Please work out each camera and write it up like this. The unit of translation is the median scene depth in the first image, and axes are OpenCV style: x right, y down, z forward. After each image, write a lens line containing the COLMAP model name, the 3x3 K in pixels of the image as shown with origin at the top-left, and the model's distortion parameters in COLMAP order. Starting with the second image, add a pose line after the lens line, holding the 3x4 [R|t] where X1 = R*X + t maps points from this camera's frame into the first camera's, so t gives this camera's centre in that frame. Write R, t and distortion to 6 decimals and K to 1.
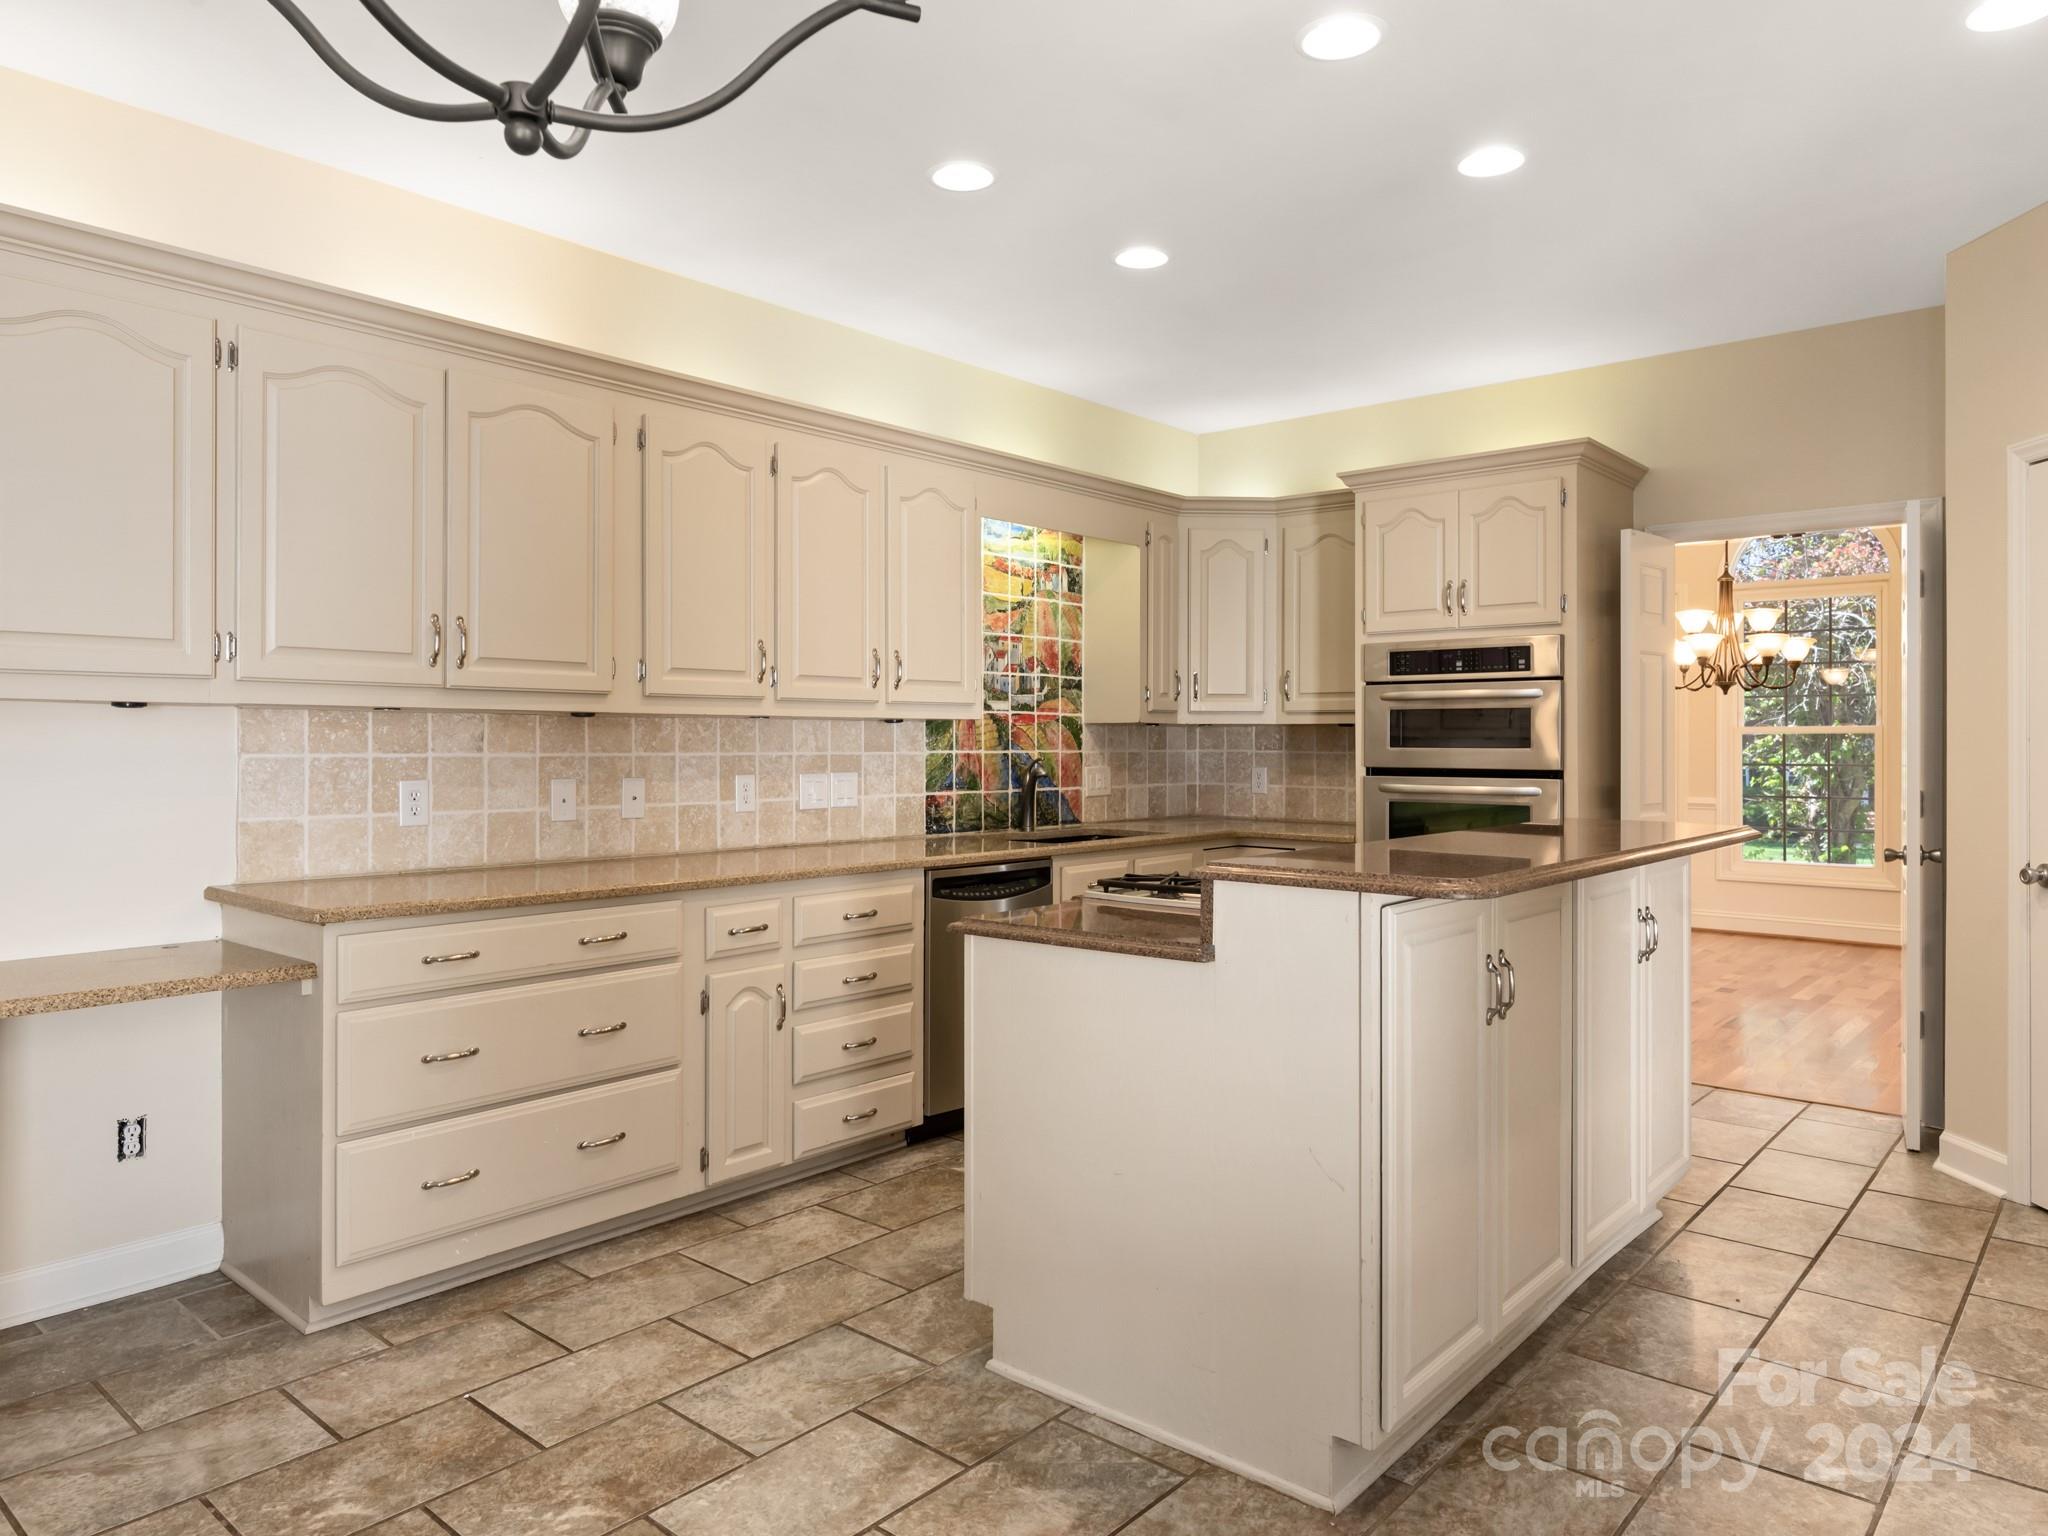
lens RADIAL K [[1338.8, 0, 1031.8], [0, 1338.8, 739.4], [0, 0, 1]] dist [0.010541, -0.006099]
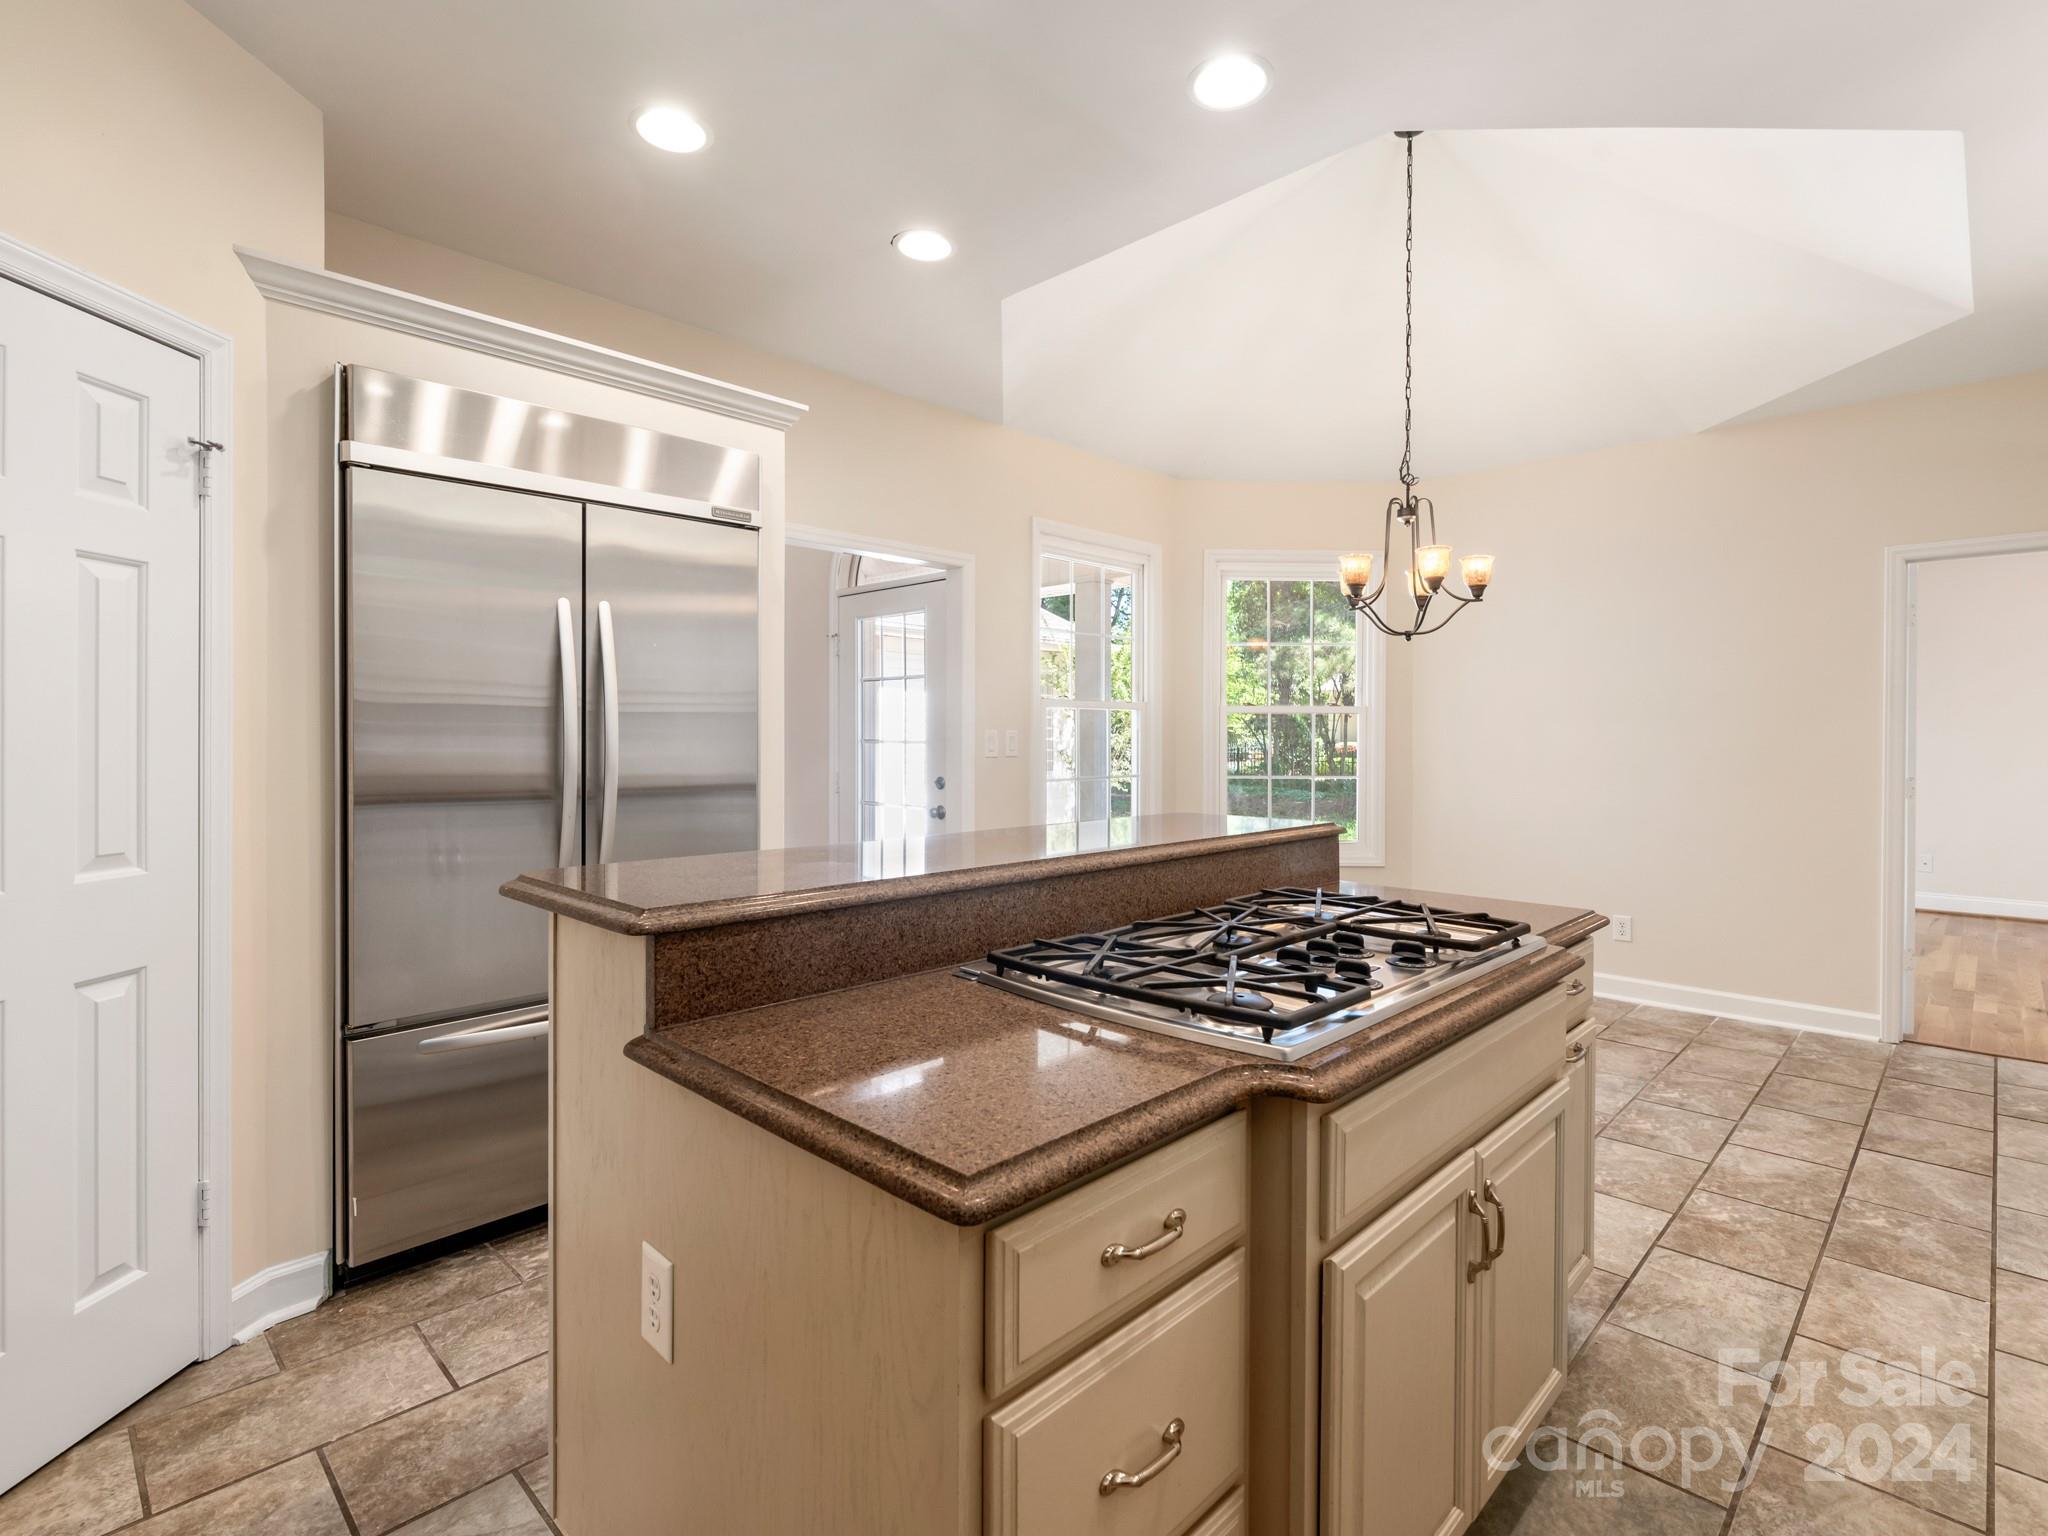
lens RADIAL K [[998.1, 0, 1032.1], [0, 998.1, 741.5], [0, 0, 1]] dist [0.001604, -0.000258]
pose [[-0.998352, -0.004746, 0.057184, 0.198968], [-0.004463, 0.999977, 0.005086, 0.000810], [-0.057207, 0.004823, -0.998351, 1.057596]]
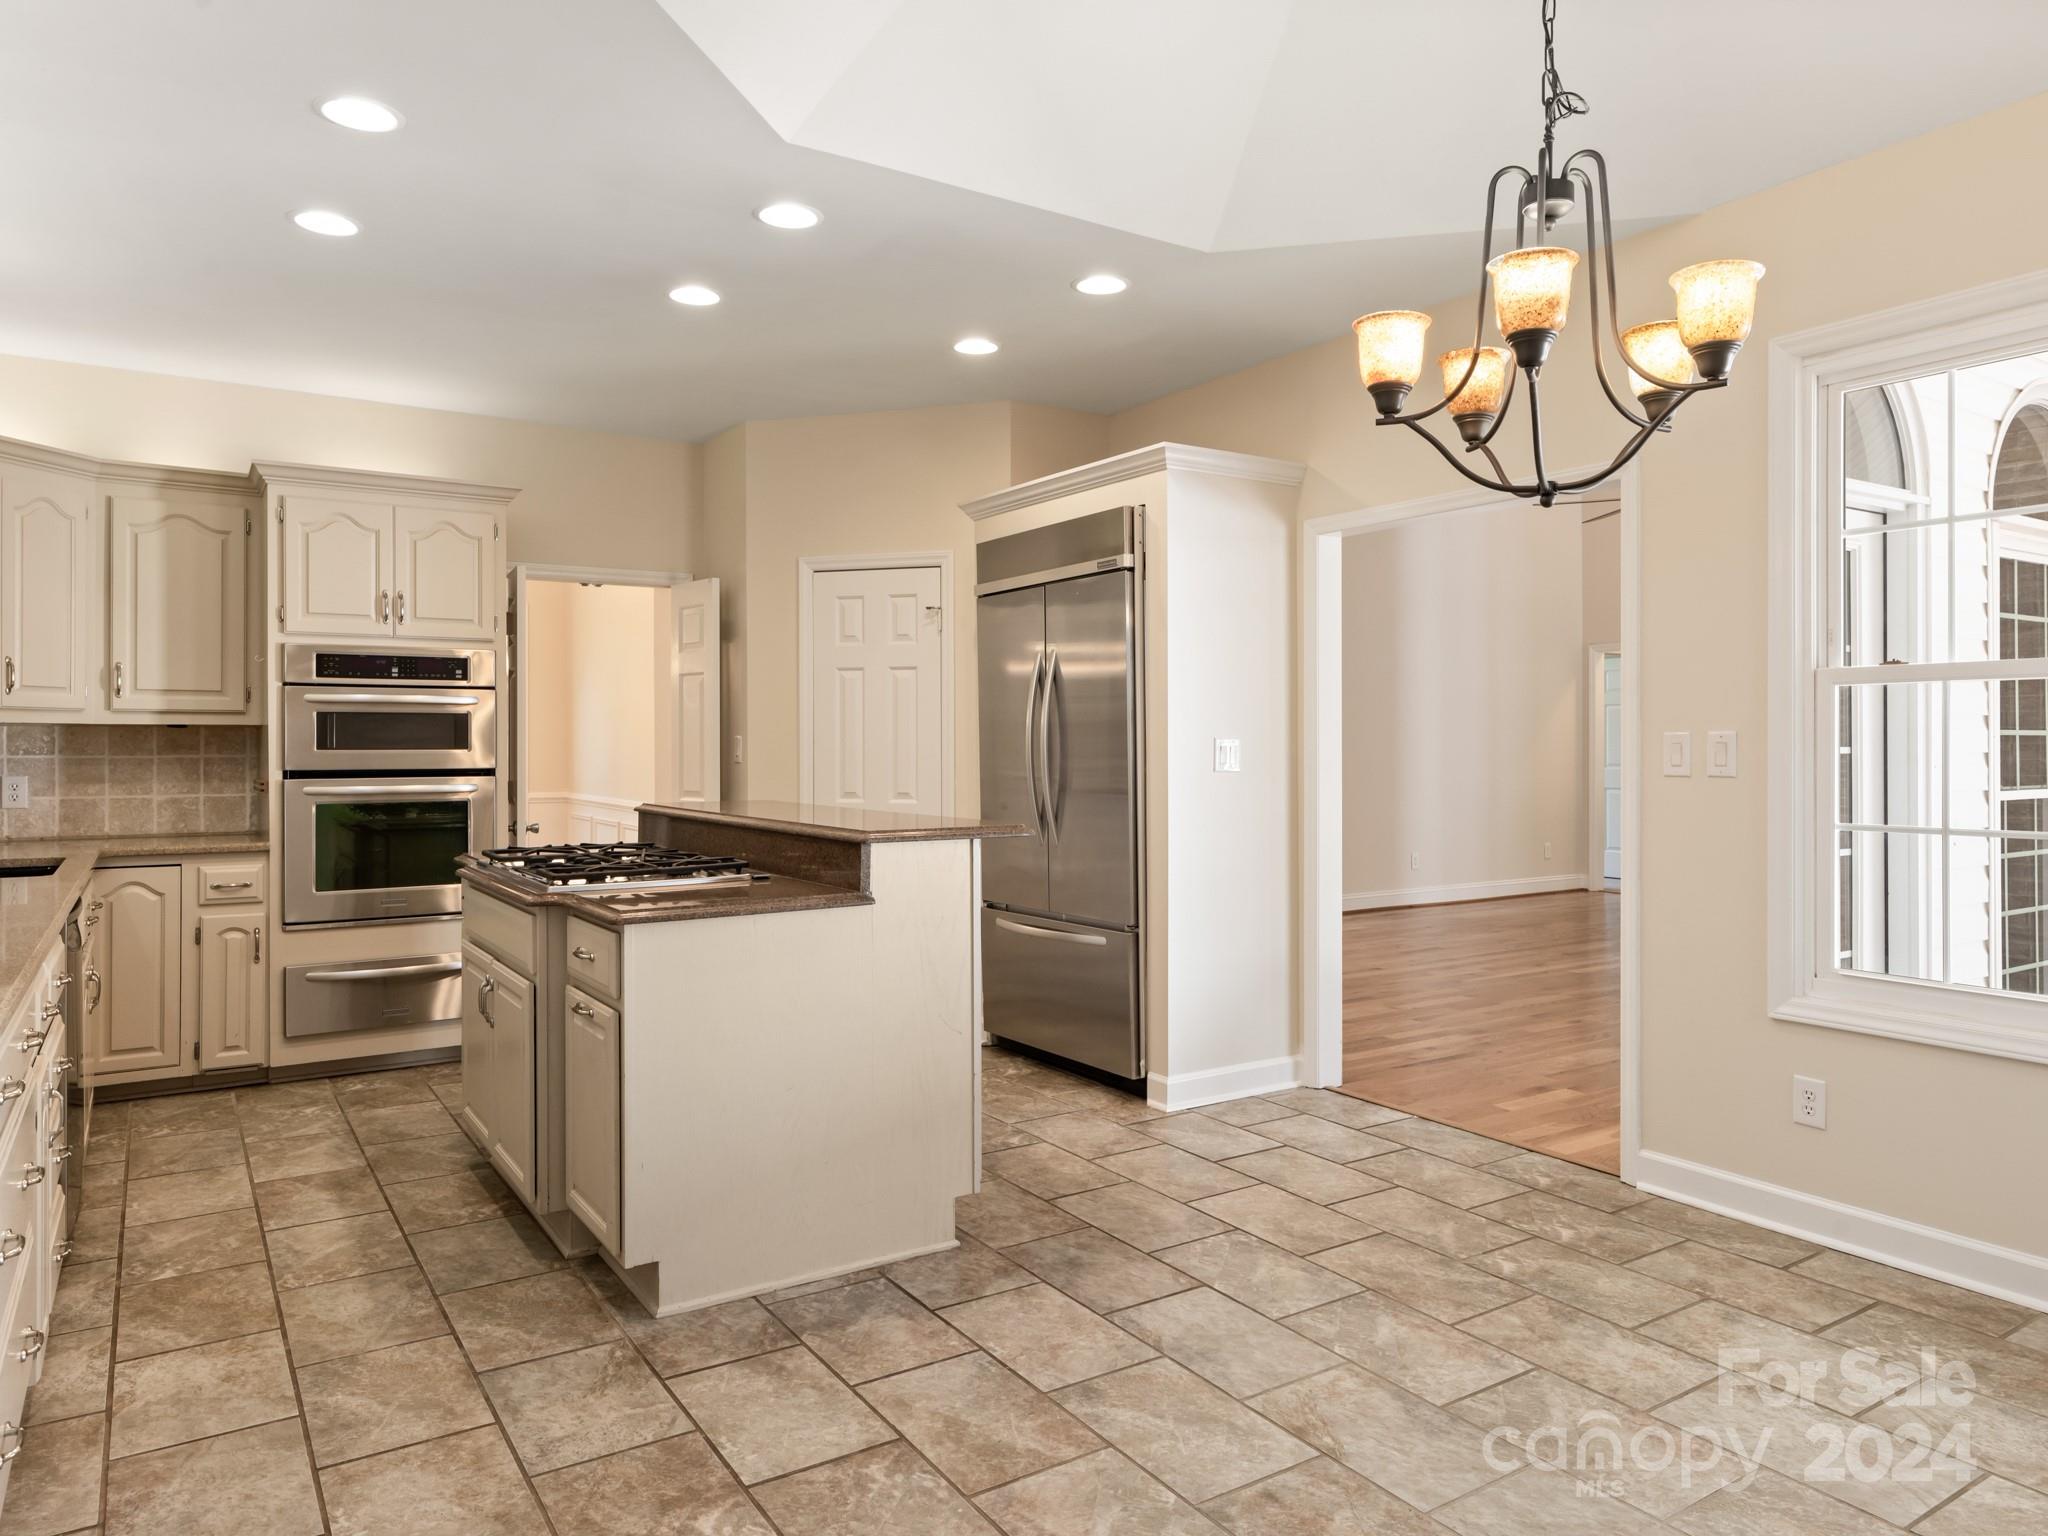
lens RADIAL K [[1338.8, 0, 1026.7], [0, 1338.8, 741.9], [0, 0, 1]] dist [0.010541, -0.006099]
pose [[0.280640, -0.000917, 0.959813, -0.575756], [0.000618, 1.000000, 0.000775, -0.000375], [-0.959813, 0.000376, 0.280640, 0.233711]]
